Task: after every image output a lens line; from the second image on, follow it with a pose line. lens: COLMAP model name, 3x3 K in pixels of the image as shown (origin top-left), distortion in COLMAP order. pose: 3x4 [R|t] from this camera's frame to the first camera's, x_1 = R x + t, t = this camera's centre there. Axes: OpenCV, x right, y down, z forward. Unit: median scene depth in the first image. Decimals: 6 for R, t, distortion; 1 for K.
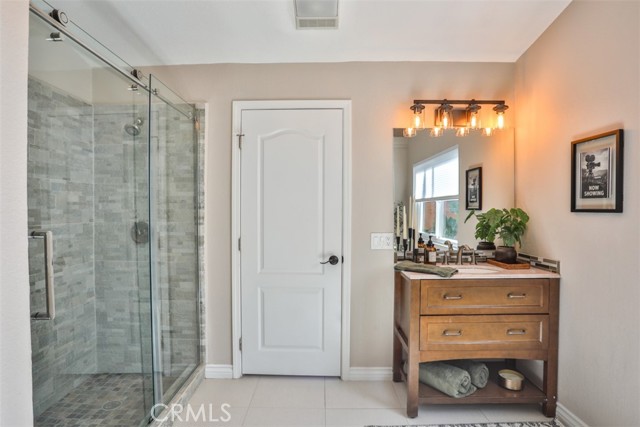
lens RADIAL K [[325.2, 0, 317.3], [0, 325.2, 212.4], [0, 0, 1]] dist [-0.042282, 0.001794]
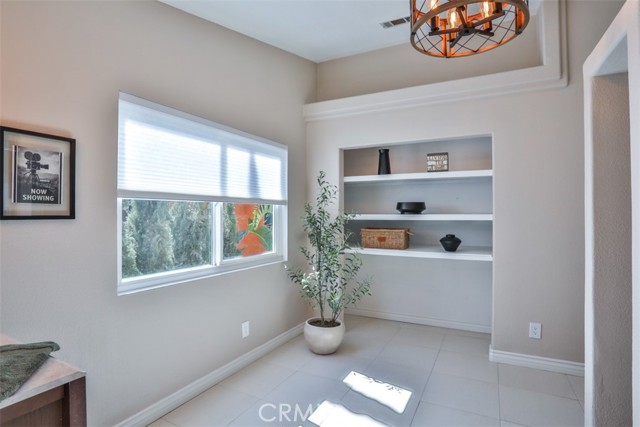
lens RADIAL K [[325.2, 0, 317.3], [0, 325.2, 212.4], [0, 0, 1]] dist [-0.042282, 0.001794]
pose [[-0.888902, 0.001596, 0.458095, -0.098839], [0.004840, 0.999971, 0.005908, -0.009462], [-0.458073, 0.007469, -0.888883, 0.643551]]
